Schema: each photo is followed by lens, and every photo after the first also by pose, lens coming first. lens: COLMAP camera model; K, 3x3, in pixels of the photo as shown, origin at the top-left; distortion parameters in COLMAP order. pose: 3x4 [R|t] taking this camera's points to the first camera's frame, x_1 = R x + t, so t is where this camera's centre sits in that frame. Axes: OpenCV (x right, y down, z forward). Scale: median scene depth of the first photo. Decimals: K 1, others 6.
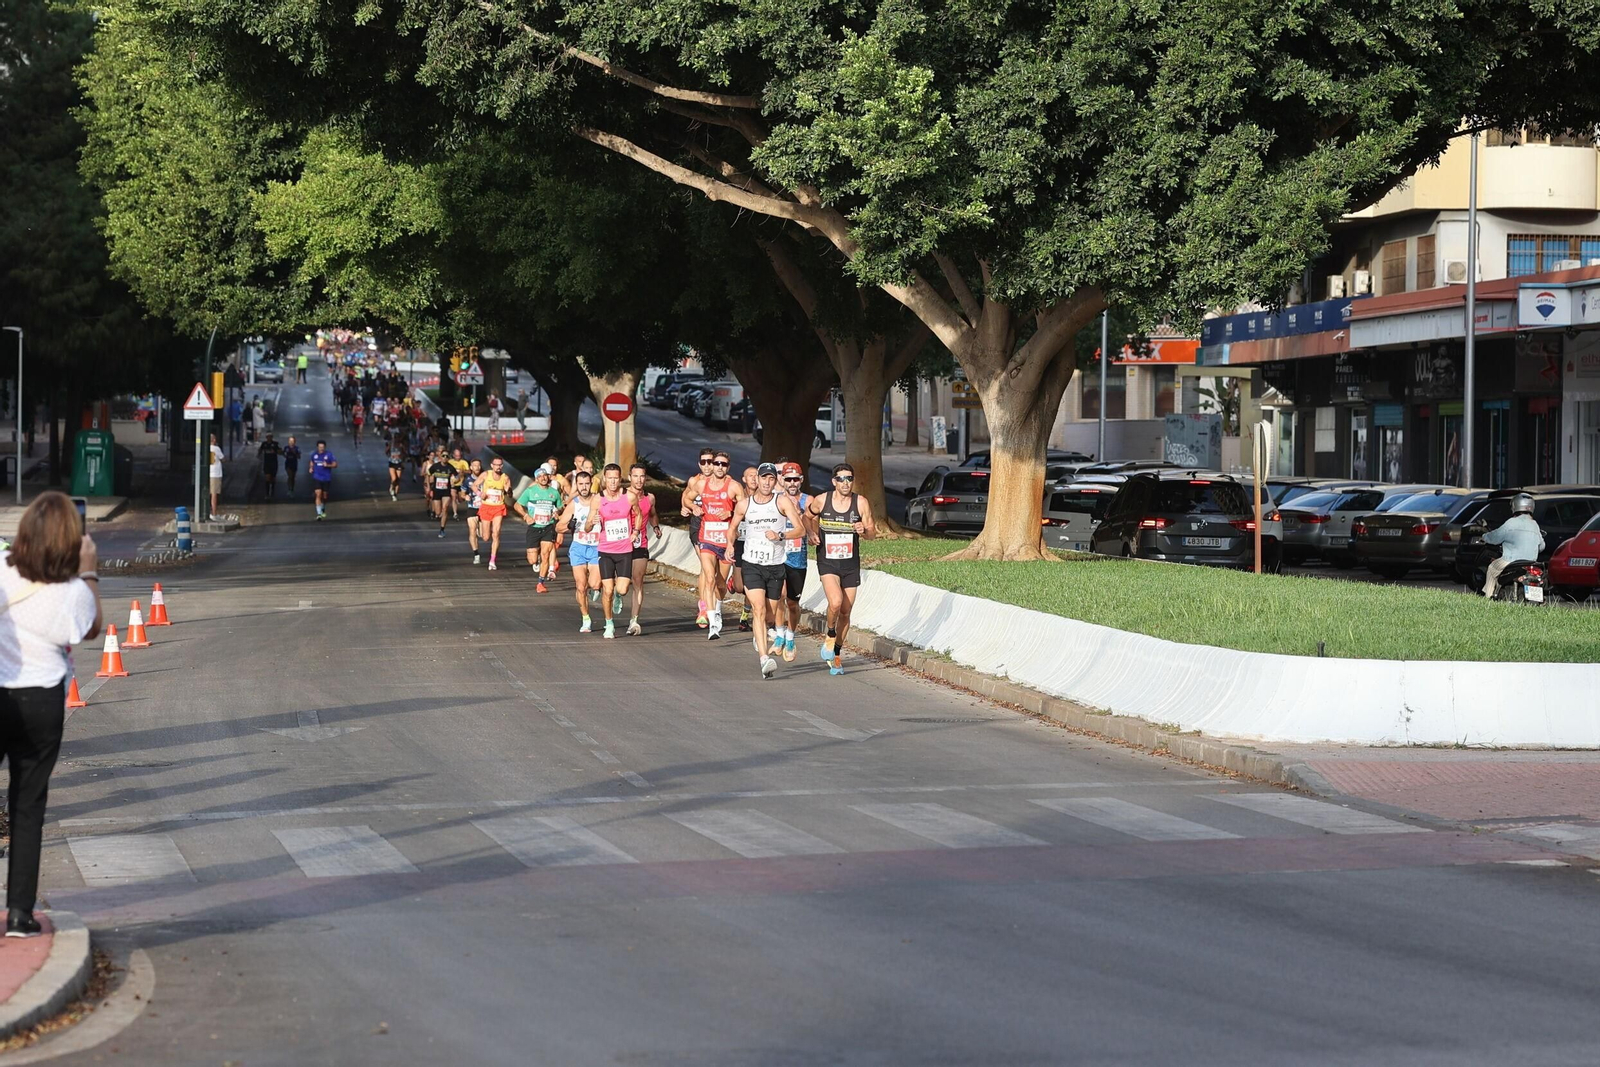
lens RADIAL K [[6189.3, 0, 828.6], [0, 6189.3, 538.2], [0, 0, 1]] dist [0.147319, -2.762834]
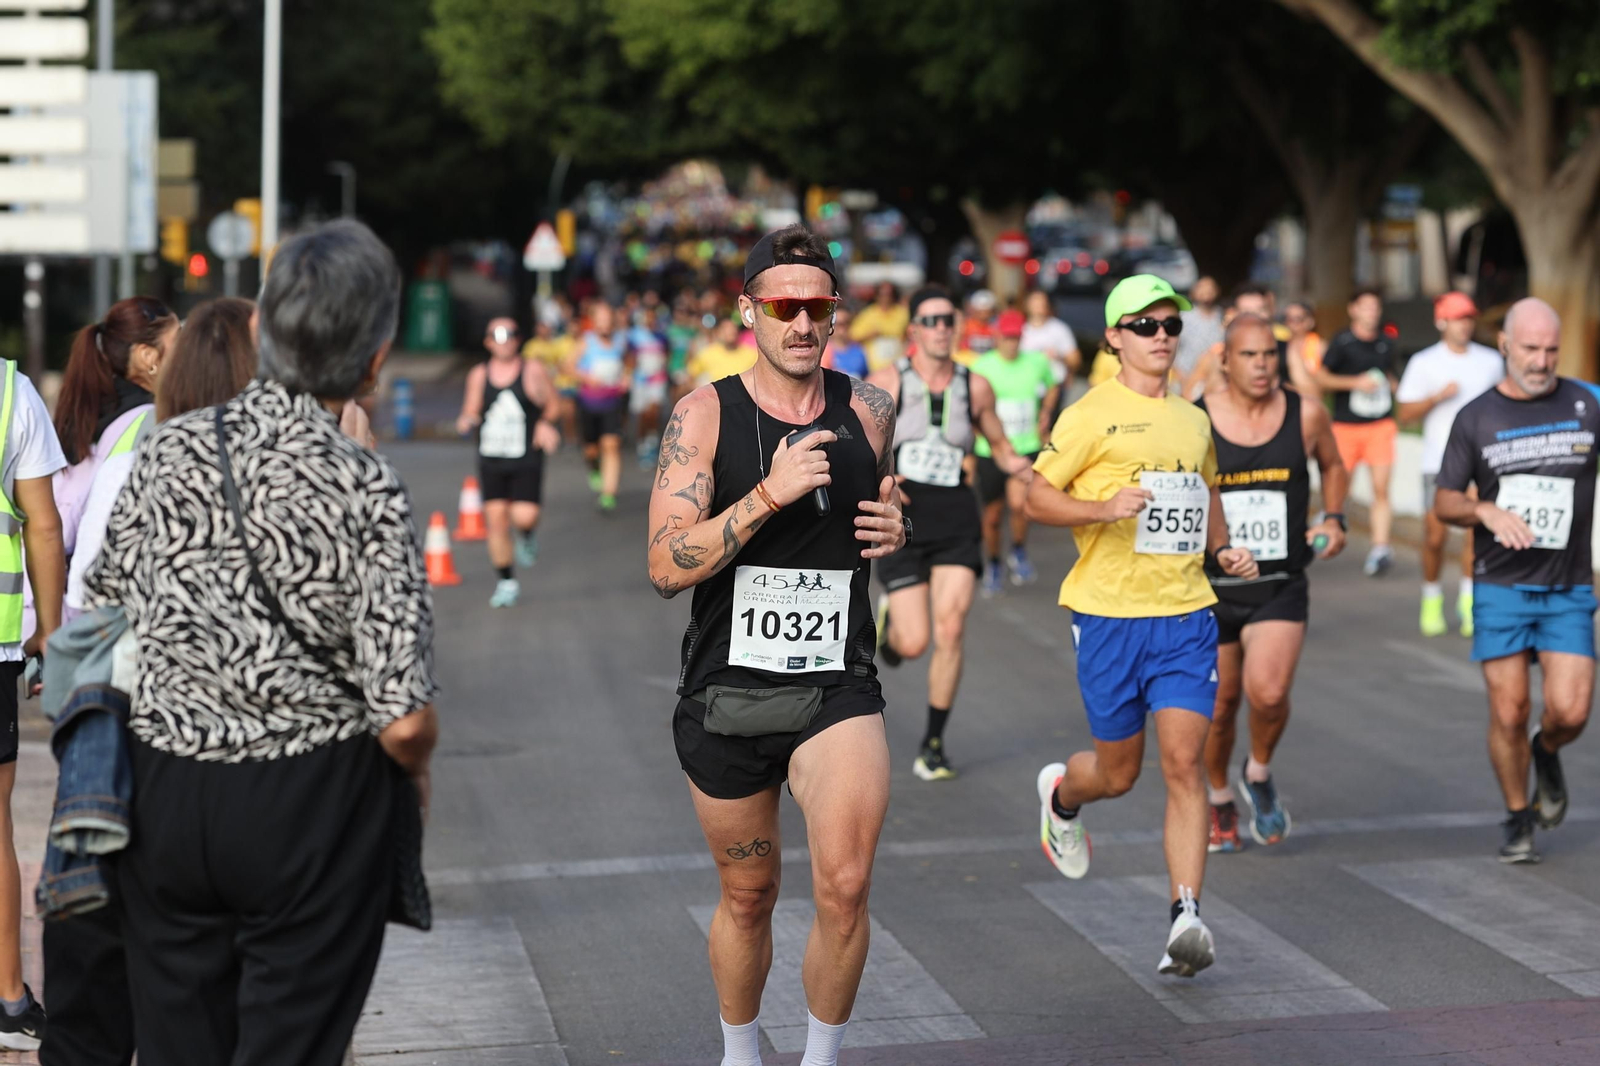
lens RADIAL K [[6189.3, 0, 828.6], [0, 6189.3, 537.7], [0, 0, 1]] dist [0.147319, -2.762834]
pose [[0.998466, -0.004472, -0.055189, -0.016643], [0.005755, 0.999716, 0.023122, -0.000366], [0.055070, -0.023404, 0.998208, 0.157213]]
